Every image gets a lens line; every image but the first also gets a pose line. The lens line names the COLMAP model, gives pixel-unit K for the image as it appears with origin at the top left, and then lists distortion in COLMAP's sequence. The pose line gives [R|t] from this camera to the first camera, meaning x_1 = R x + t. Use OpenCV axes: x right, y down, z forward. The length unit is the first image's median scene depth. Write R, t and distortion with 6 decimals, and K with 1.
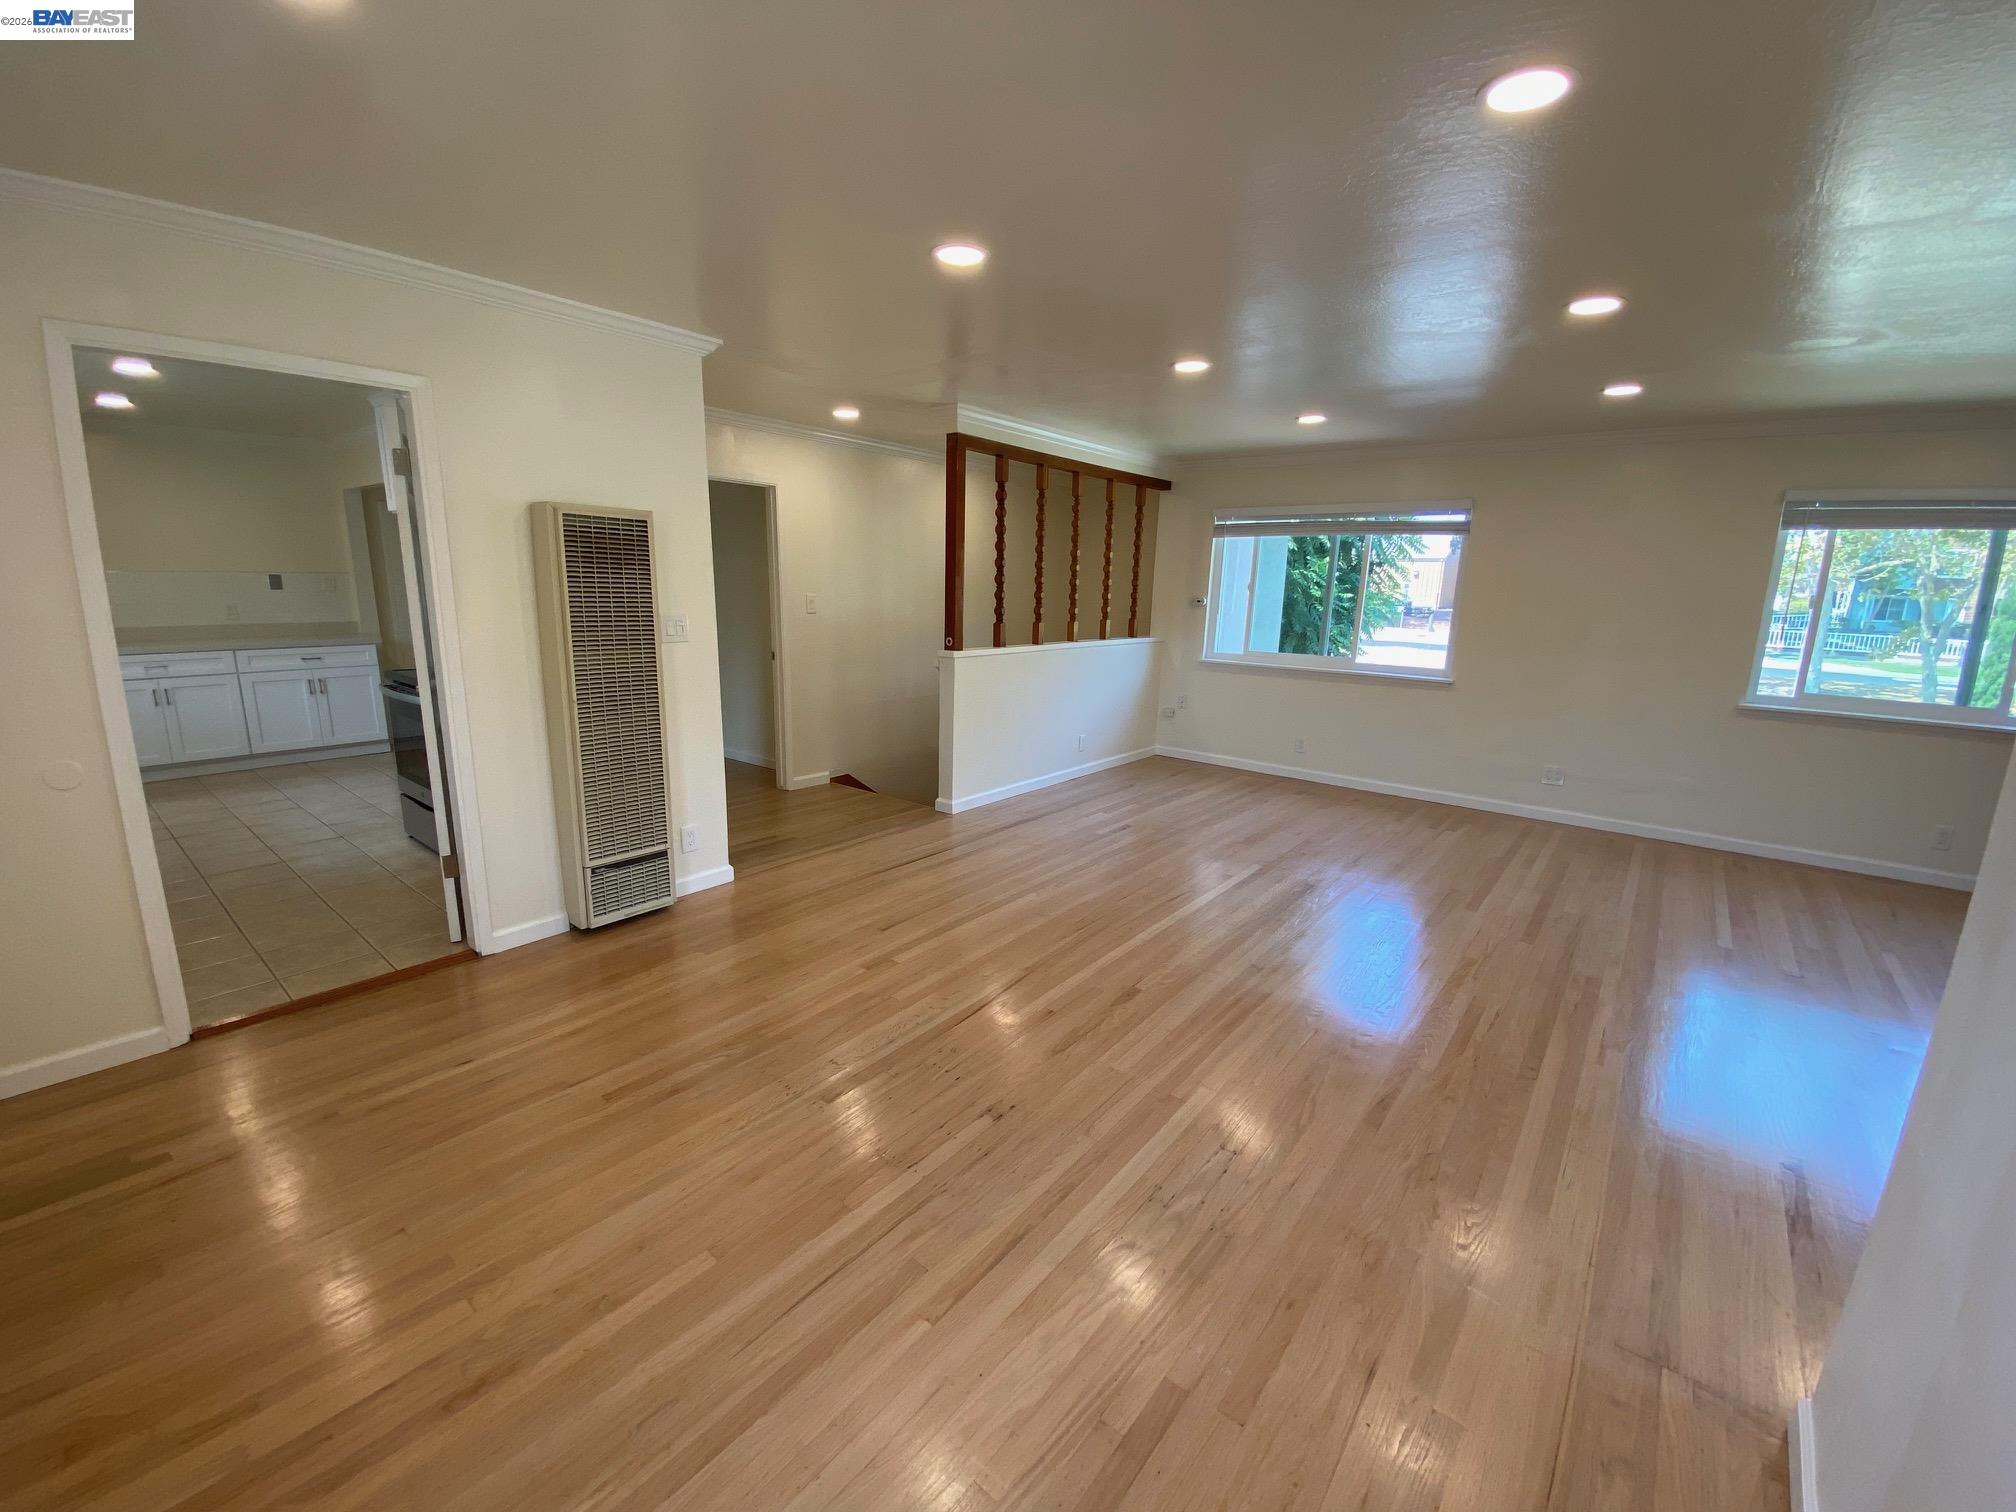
lens RADIAL K [[809.2, 0, 982.5], [0, 809.2, 763.4], [0, 0, 1]] dist [0.005252, -0.004848]
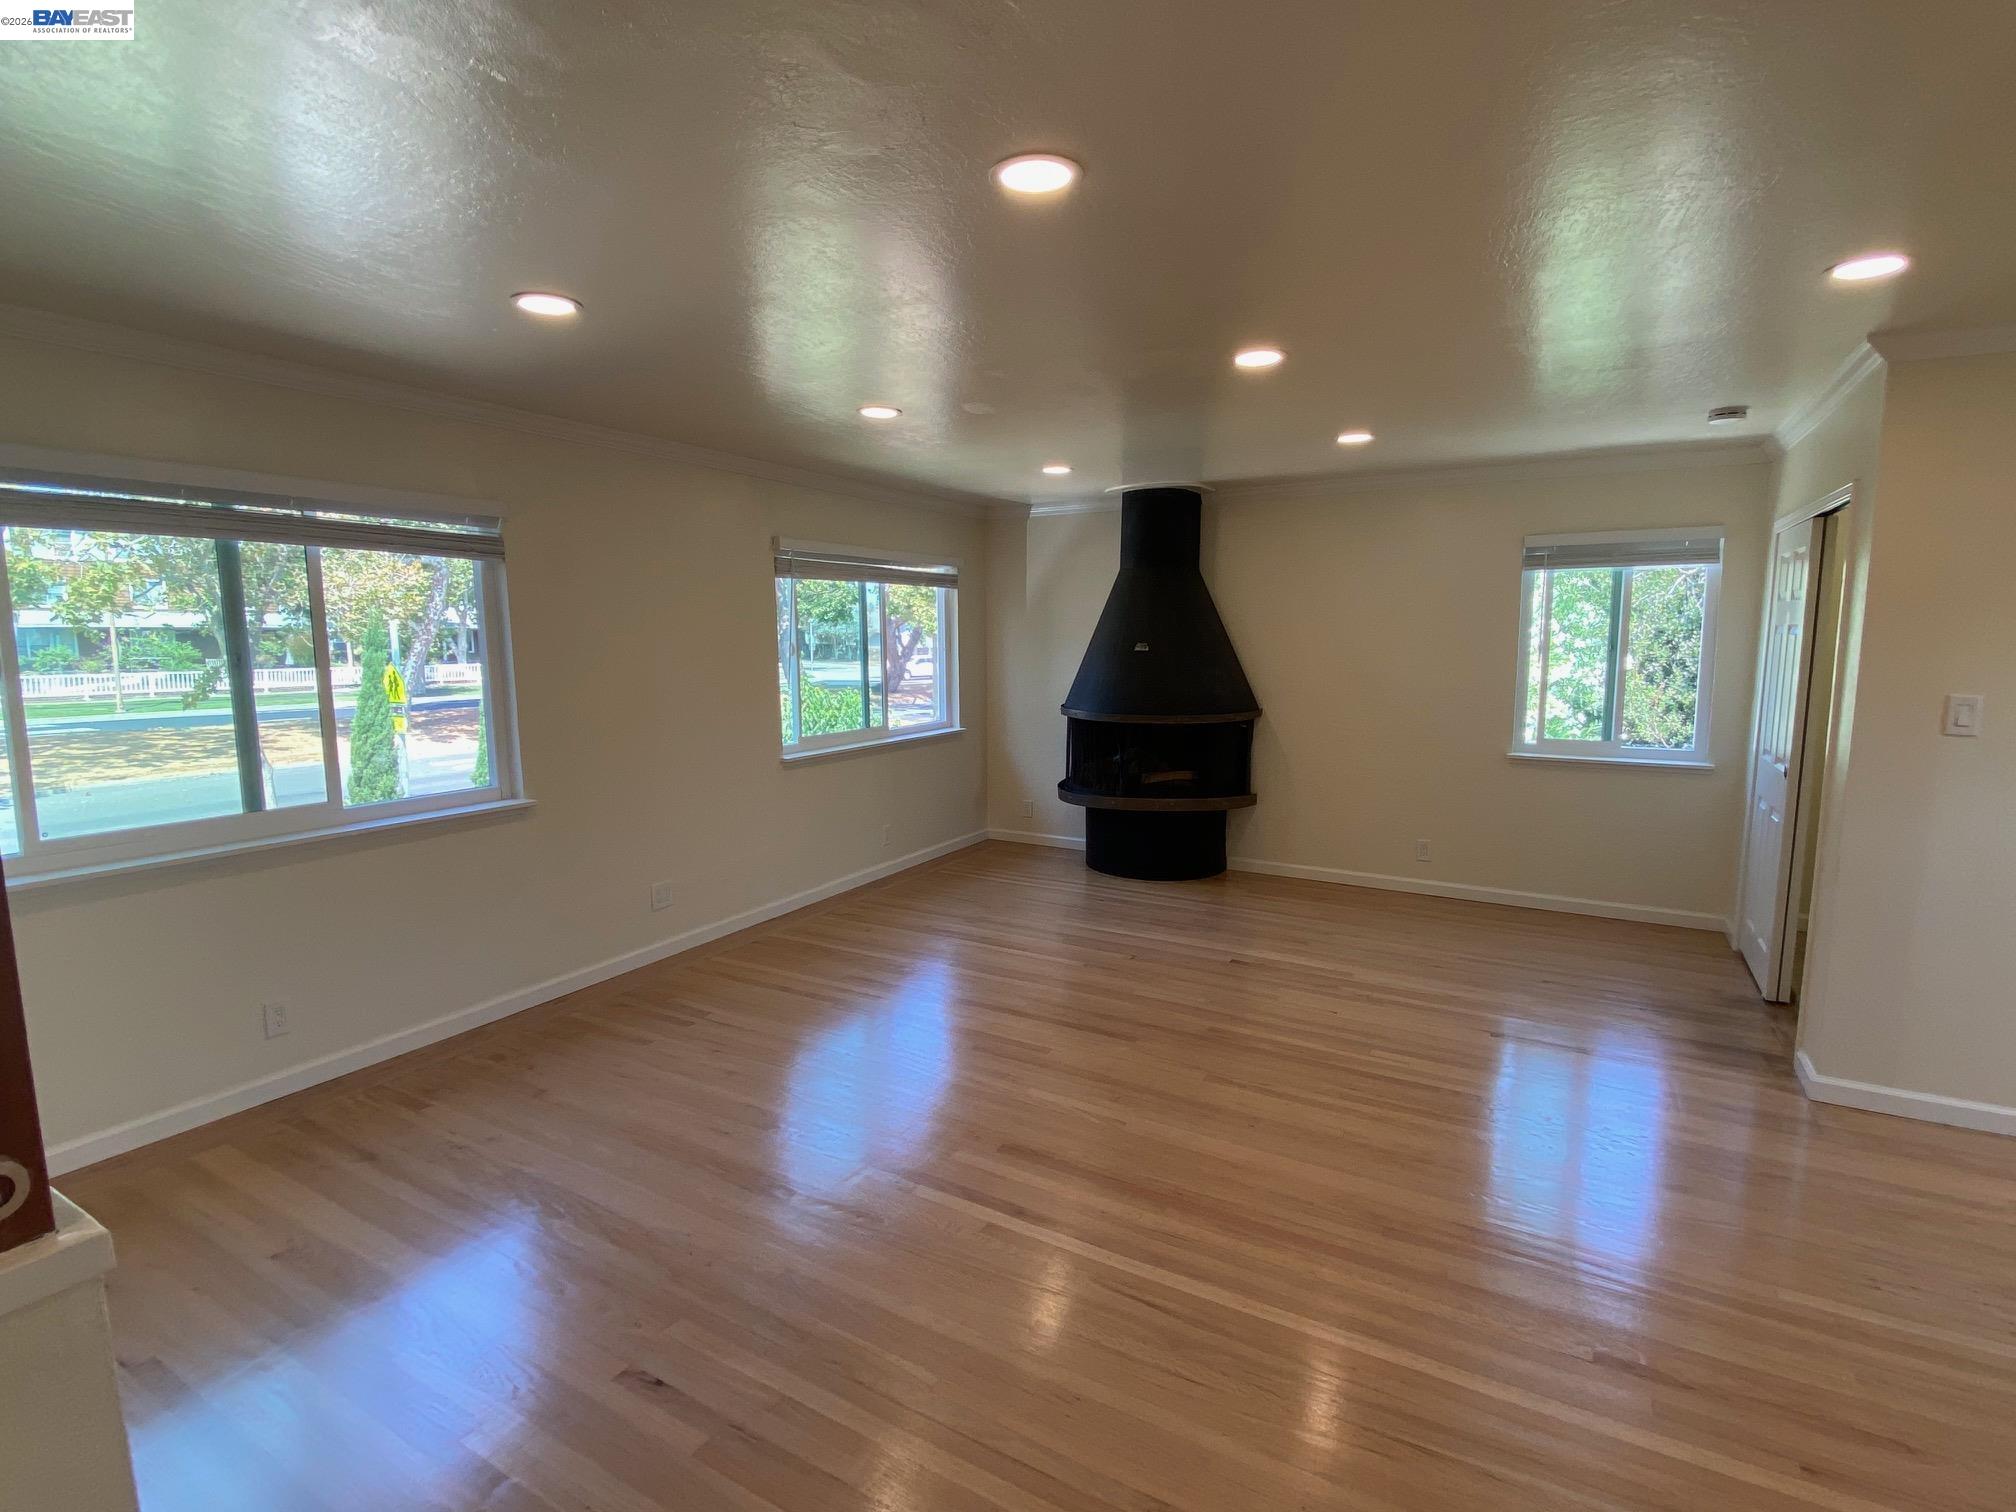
lens RADIAL K [[983.5, 0, 1002.3], [0, 983.5, 751.6], [0, 0, 1]] dist [0.028646, -0.009396]
pose [[-0.166631, -0.138203, 0.976286, -0.206245], [0.223793, 0.958988, 0.173951, -0.201562], [-0.960287, 0.247472, -0.128868, 0.814436]]
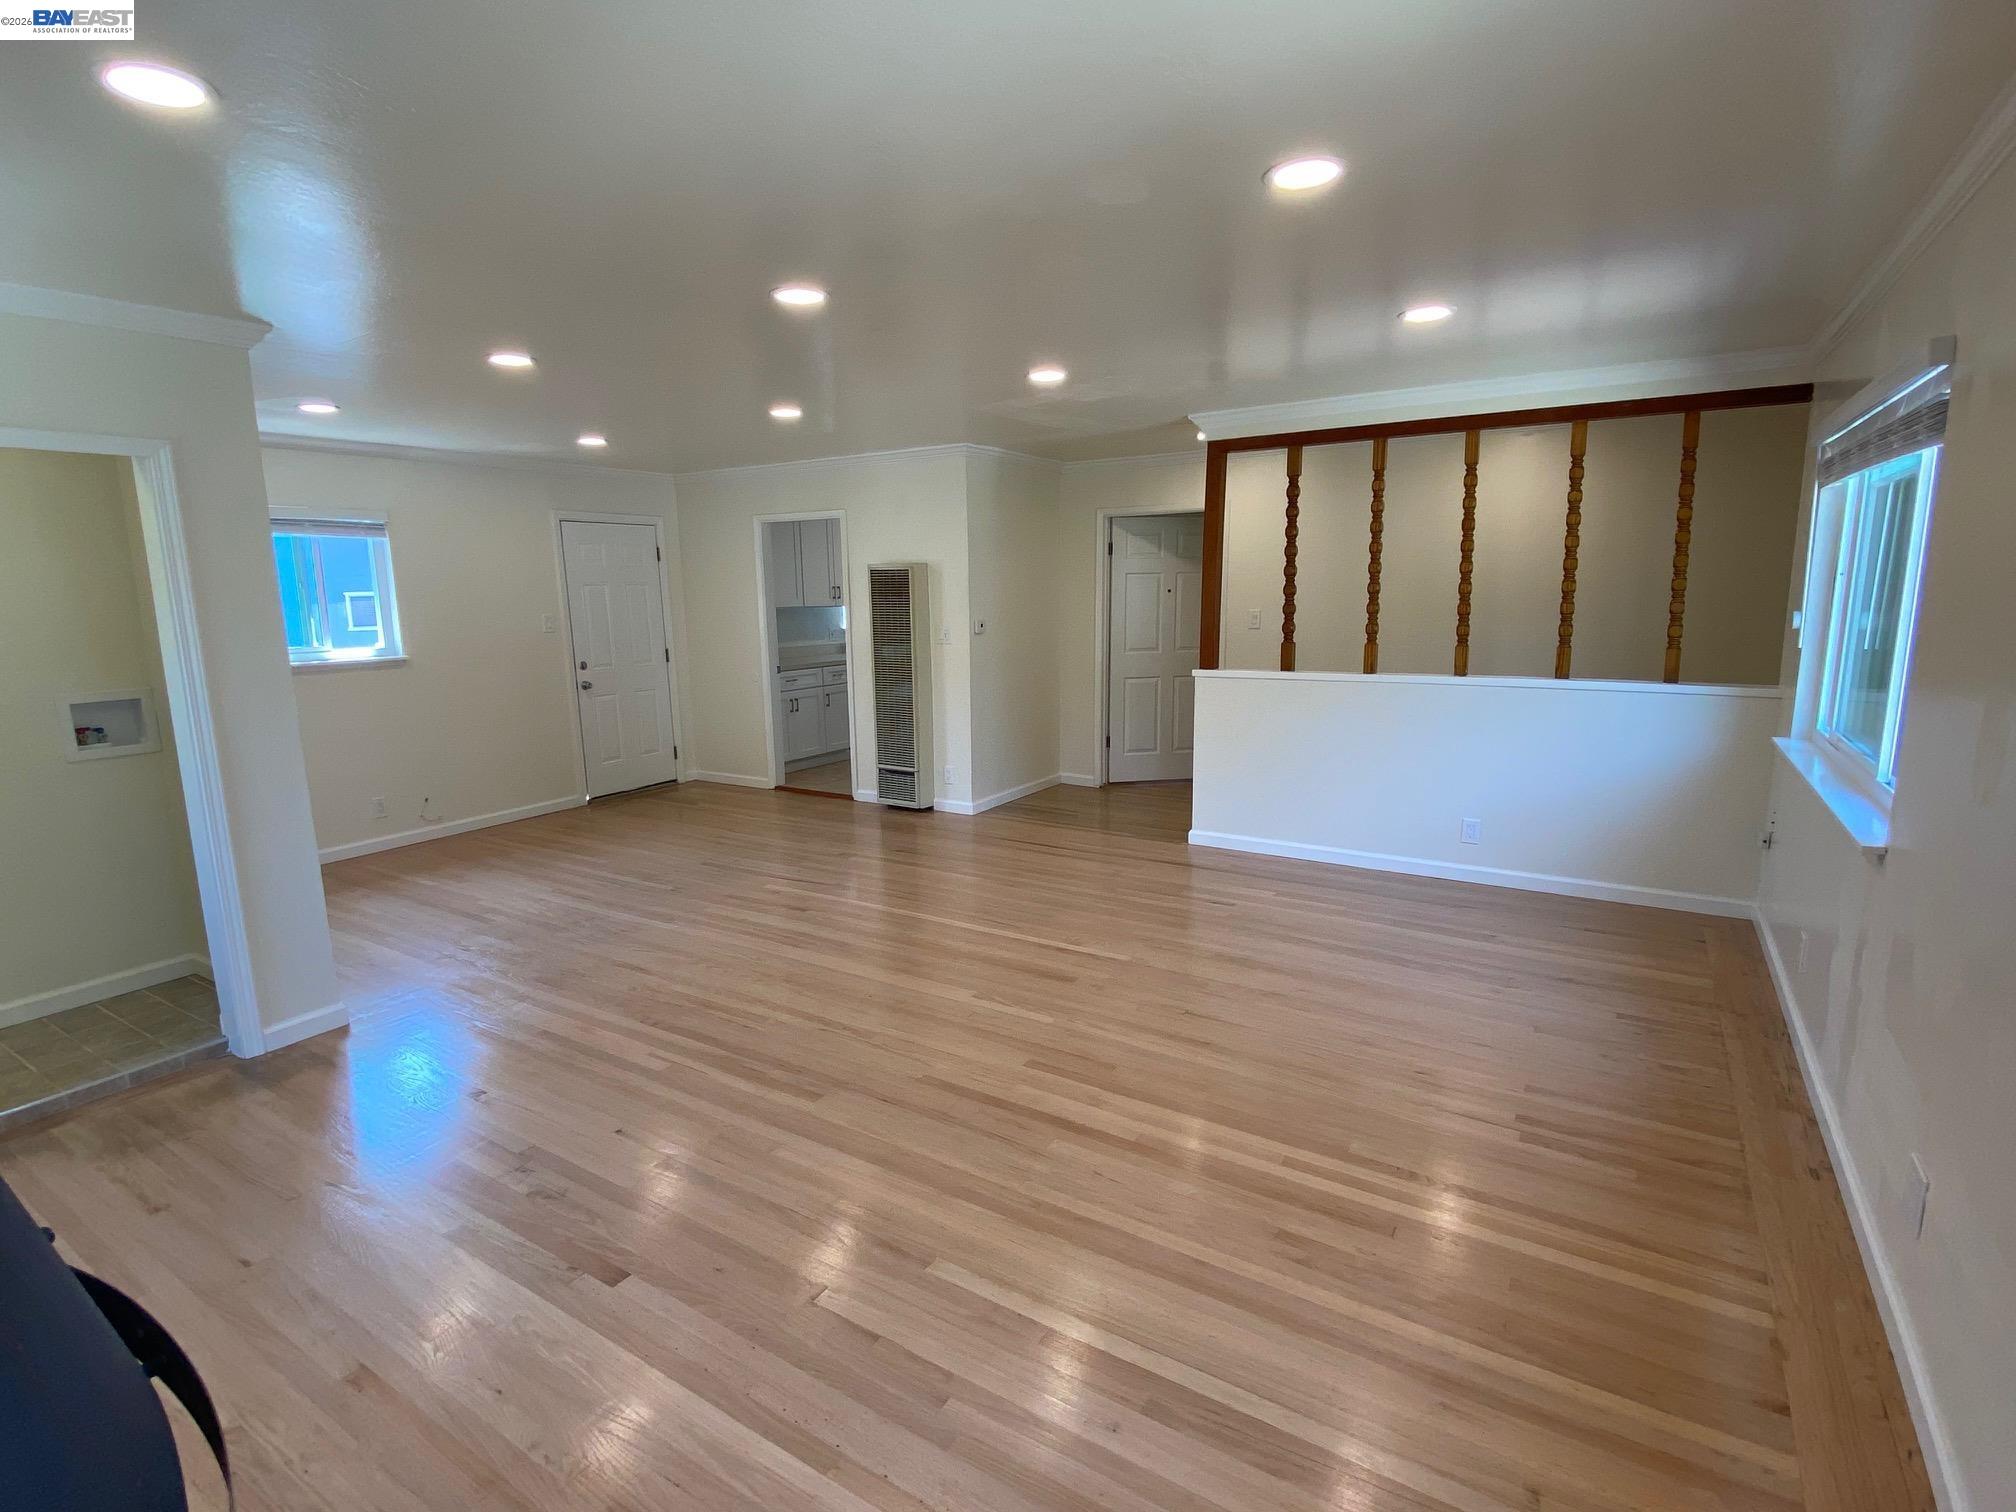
lens RADIAL K [[983.5, 0, 1006.1], [0, 983.5, 755.2], [0, 0, 1]] dist [0.028646, -0.009396]
pose [[0.128981, 0.141716, -0.981469, 1.028416], [-0.200266, 0.973065, 0.114184, -0.122364], [0.971214, 0.181828, 0.153887, 0.600704]]
